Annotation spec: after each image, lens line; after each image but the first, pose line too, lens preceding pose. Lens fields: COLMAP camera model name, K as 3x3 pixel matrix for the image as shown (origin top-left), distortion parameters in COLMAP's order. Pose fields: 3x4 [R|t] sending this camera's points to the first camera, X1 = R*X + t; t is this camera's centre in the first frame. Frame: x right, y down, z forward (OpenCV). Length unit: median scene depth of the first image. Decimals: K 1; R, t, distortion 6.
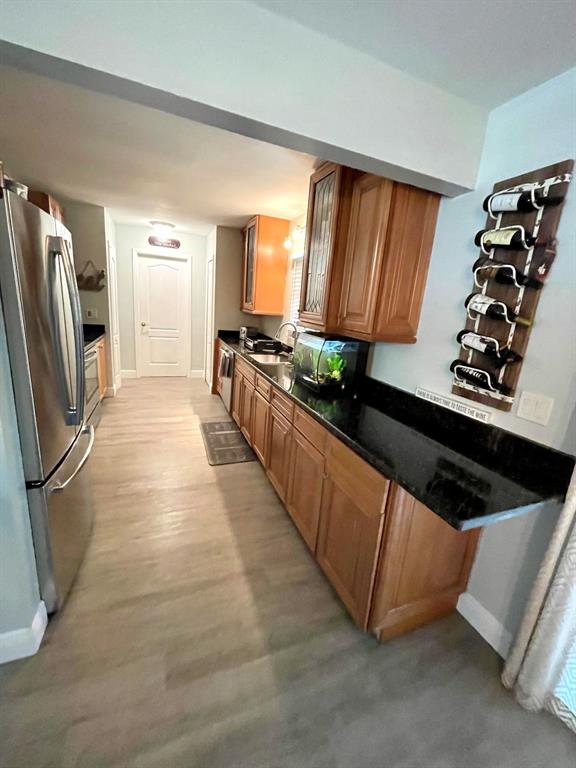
lens RADIAL K [[309.0, 0, 286.0], [0, 309.0, 379.0], [0, 0, 1]] dist [-0.006945, -0.000129]
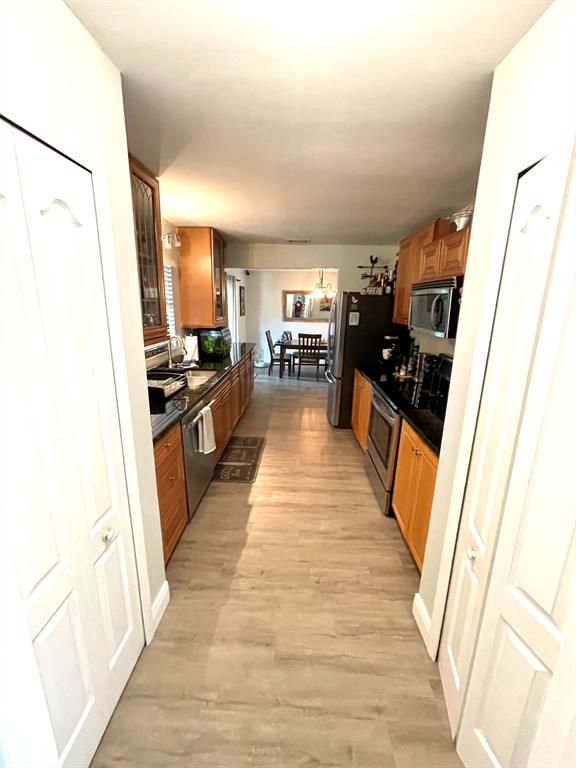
lens RADIAL K [[309.0, 0, 286.0], [0, 309.0, 379.0], [0, 0, 1]] dist [-0.006945, -0.000129]
pose [[-0.910270, -0.187683, 0.369031, -0.585631], [0.008754, 0.882421, 0.470379, -0.444759], [-0.413923, 0.431402, -0.801598, 1.465414]]
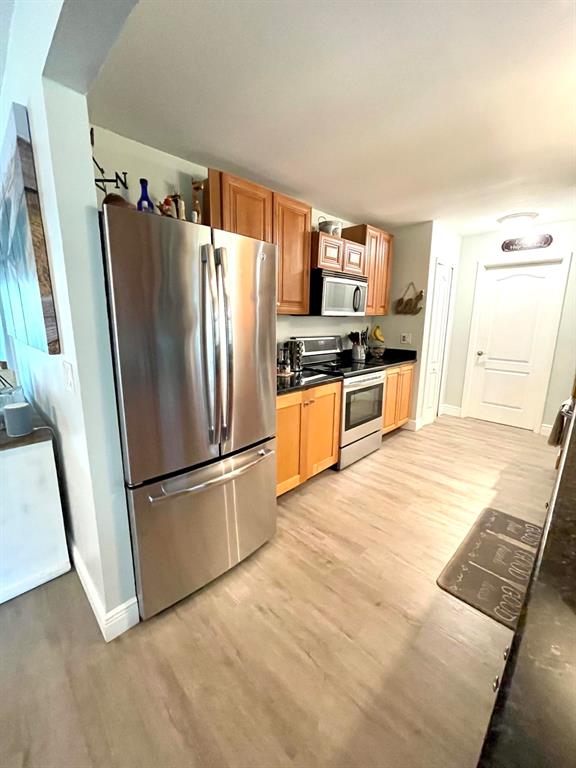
lens RADIAL K [[309.0, 0, 286.0], [0, 309.0, 379.0], [0, 0, 1]] dist [-0.006945, -0.000129]
pose [[0.399522, 0.102234, -0.911005, 0.100246], [-0.196470, 0.980220, 0.023839, -0.045200], [0.895422, 0.169461, 0.411706, 0.330399]]
